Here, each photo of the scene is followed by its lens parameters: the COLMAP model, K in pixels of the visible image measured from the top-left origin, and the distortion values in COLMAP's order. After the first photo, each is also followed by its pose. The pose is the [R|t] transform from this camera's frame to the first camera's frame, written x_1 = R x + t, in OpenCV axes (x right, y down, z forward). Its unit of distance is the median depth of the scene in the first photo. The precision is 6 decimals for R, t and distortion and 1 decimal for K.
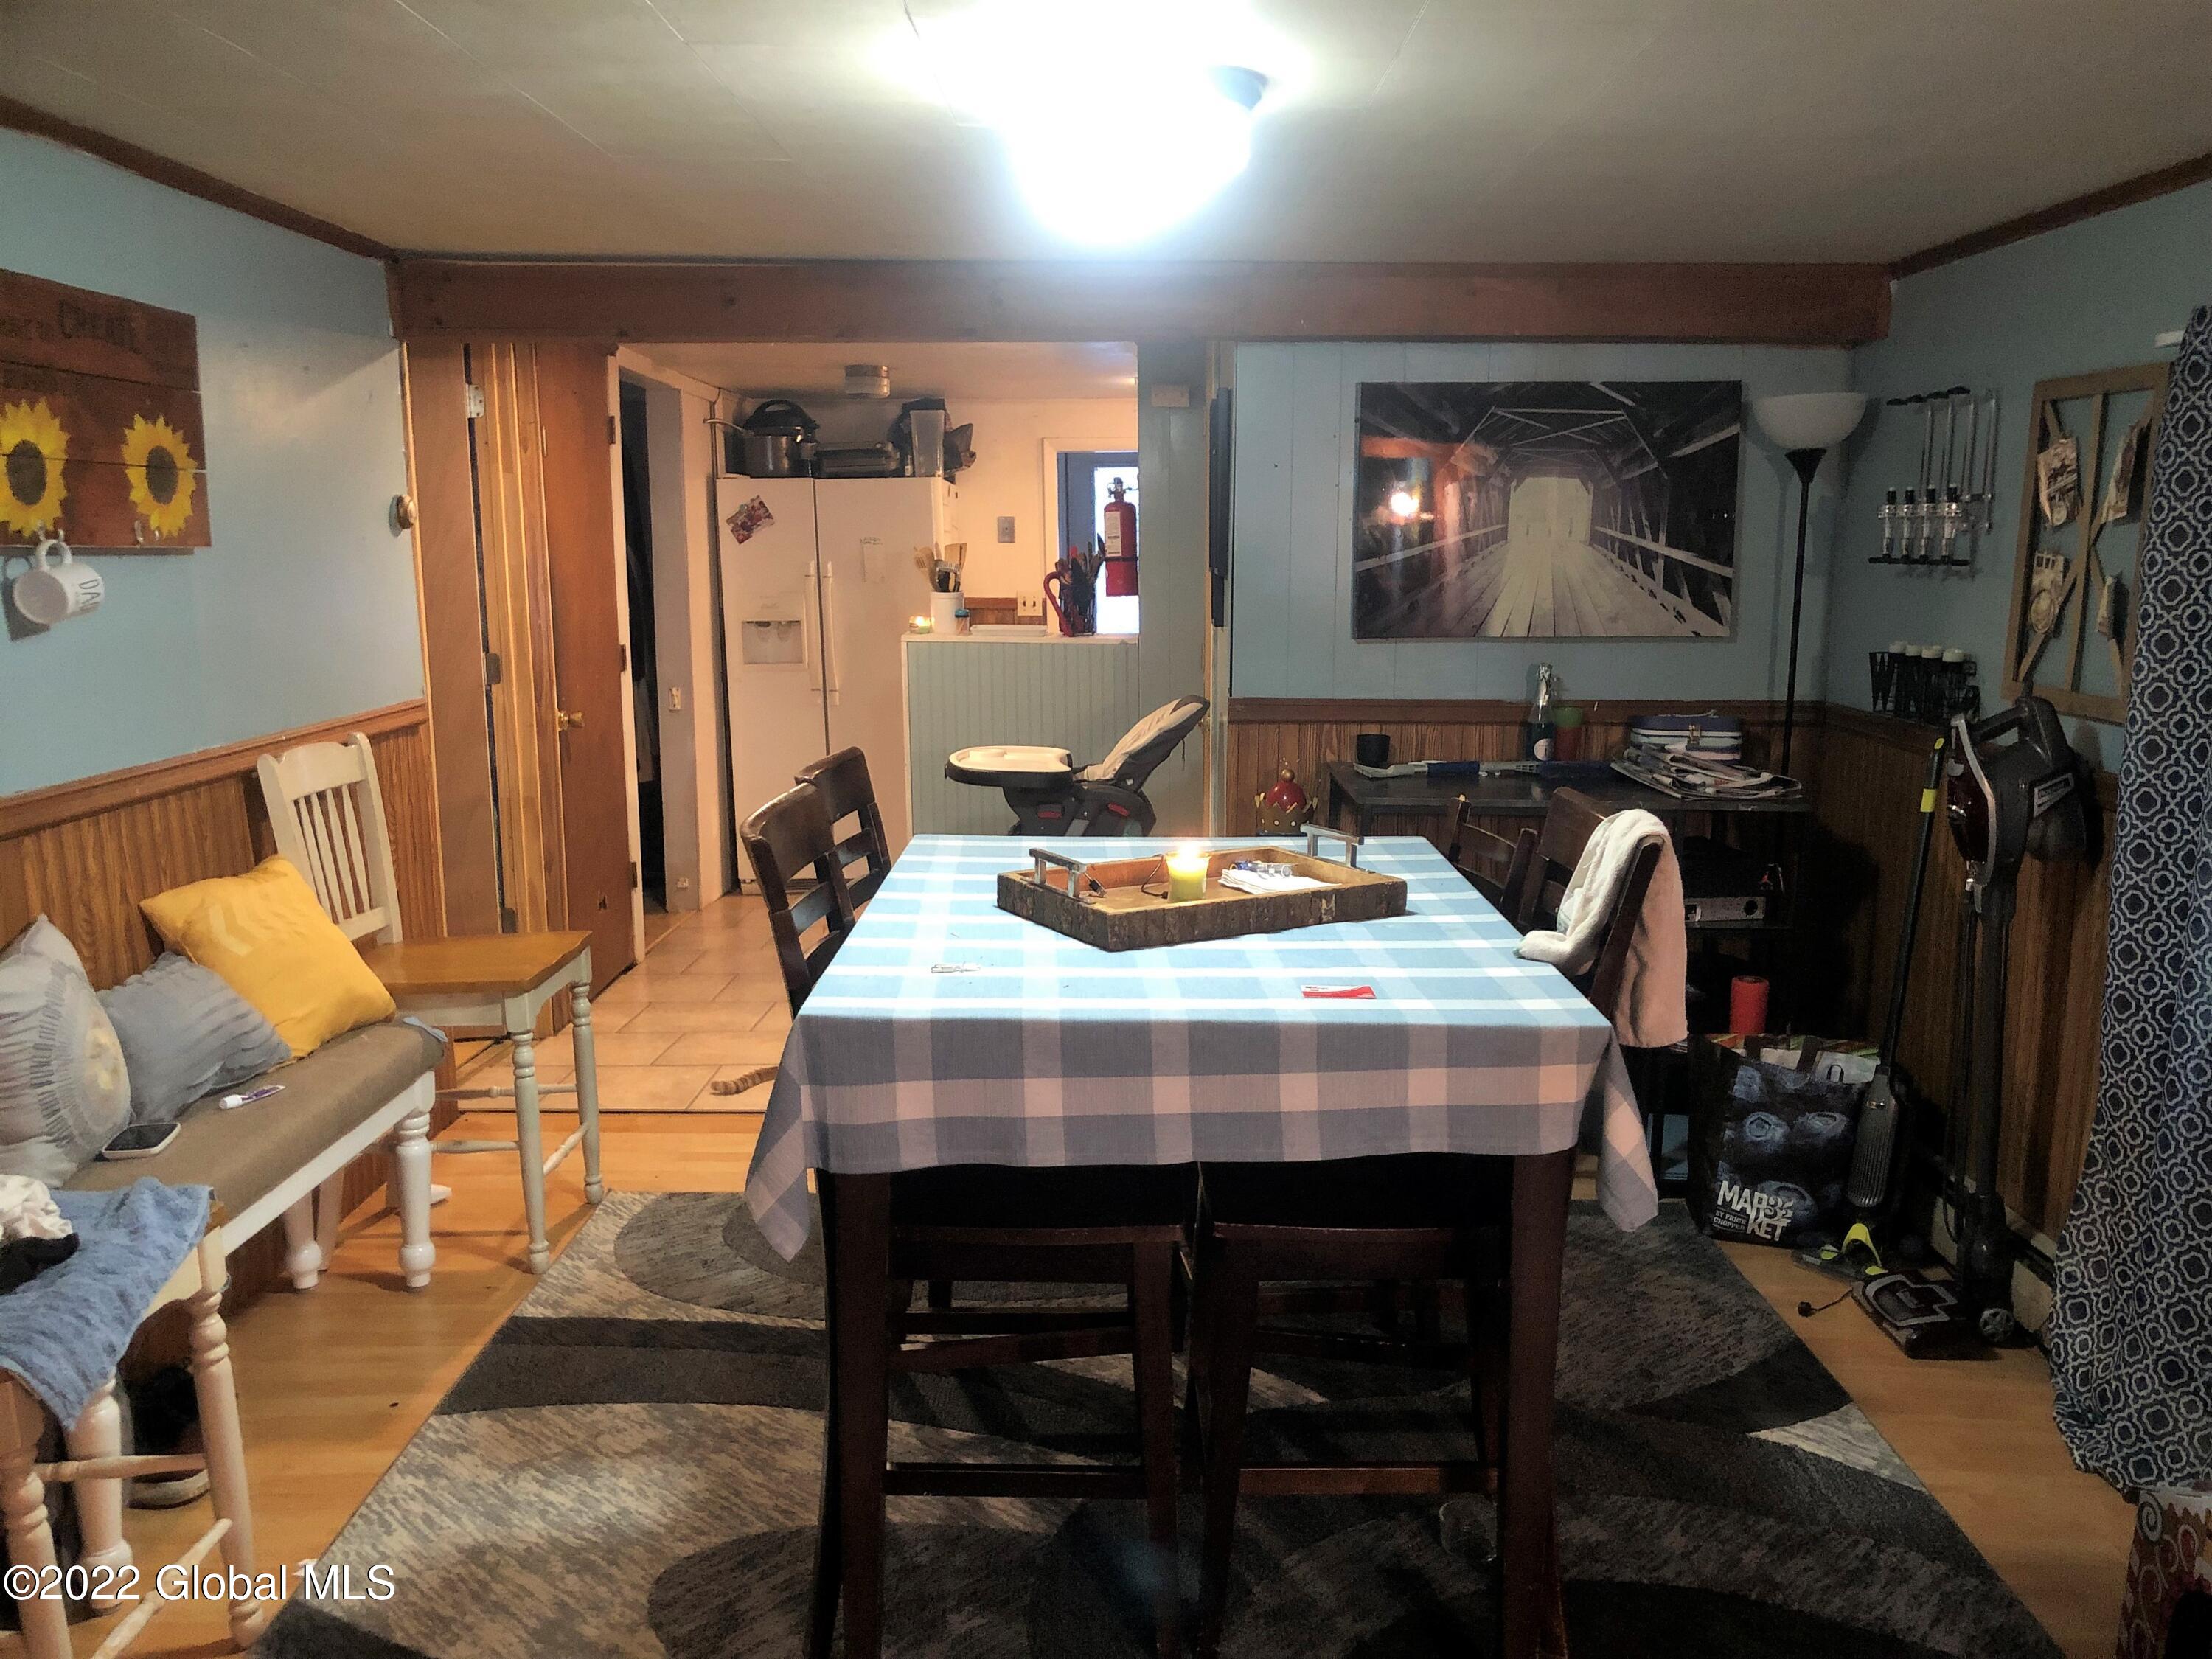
lens RADIAL K [[1791.4, 0, 1150.4], [0, 1791.4, 829.8], [0, 0, 1]] dist [-0.013977, -0.007532]
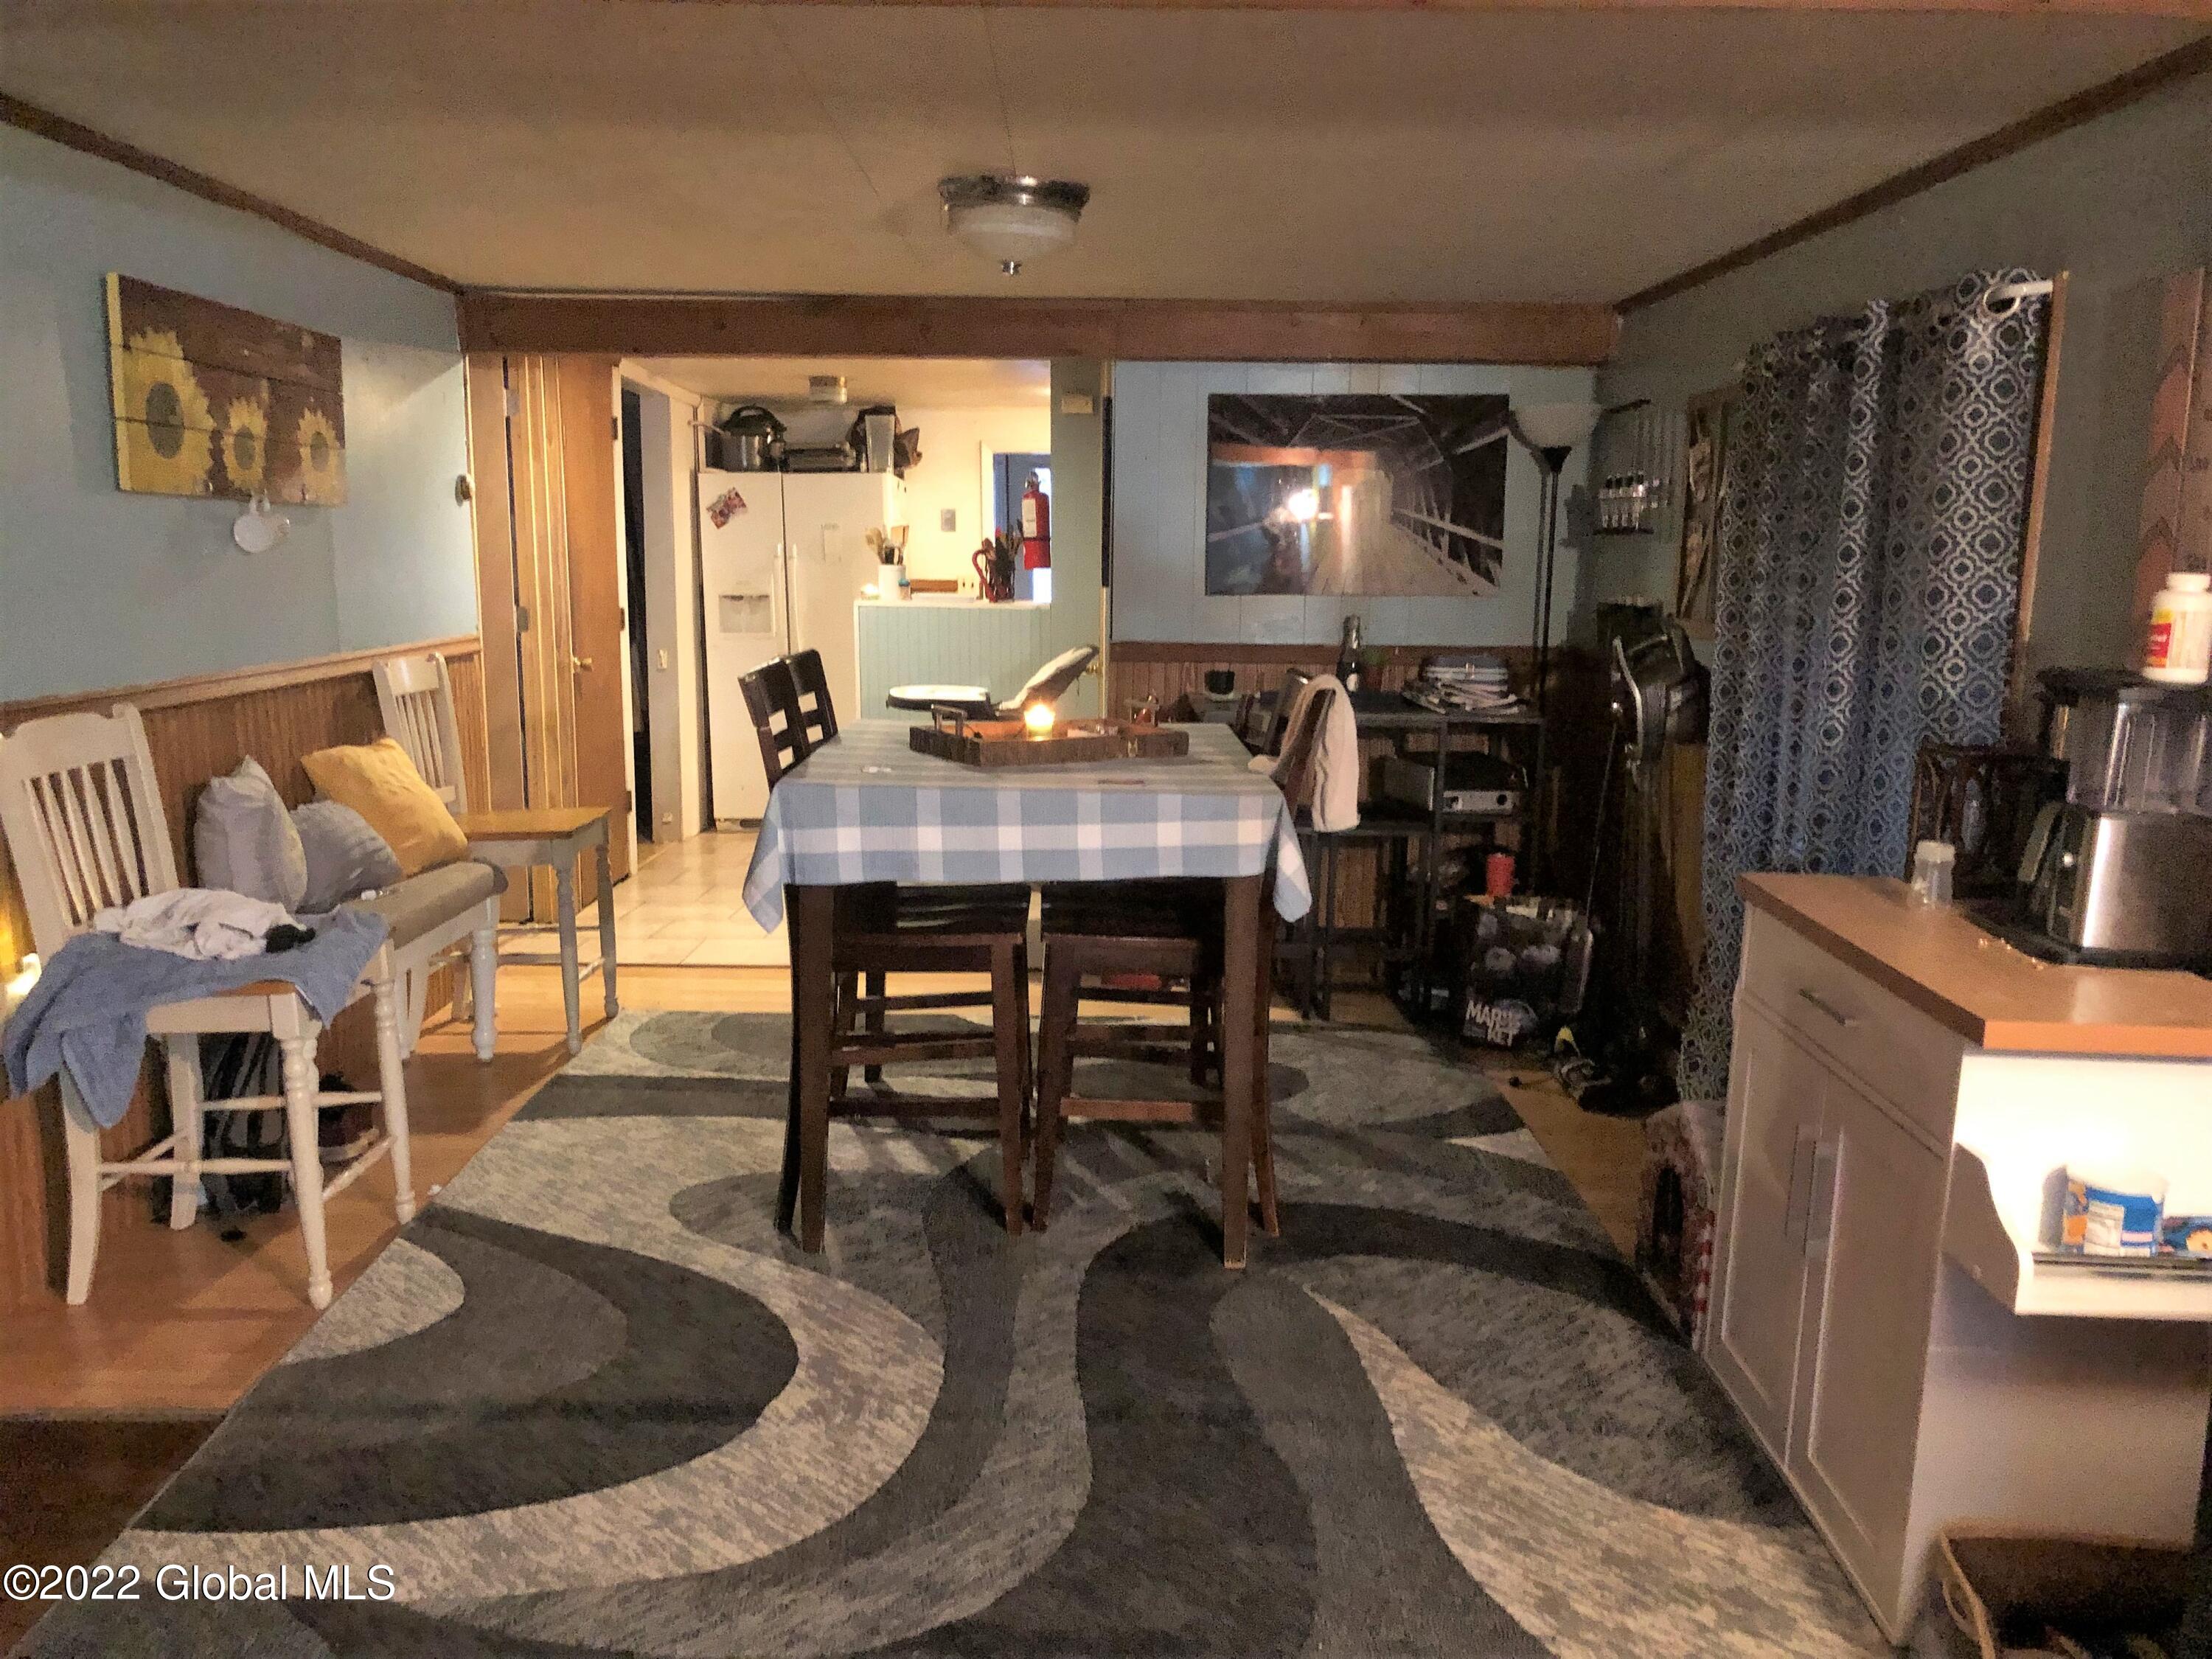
lens RADIAL K [[1780.7, 0, 1106.0], [0, 1780.7, 829.5], [0, 0, 1]] dist [0.003581, -0.060605]
pose [[0.999963, 0.008481, -0.001717, 0.046735], [-0.008489, 0.999951, -0.005144, 0.069200], [0.001673, 0.005158, 0.999985, -0.273941]]
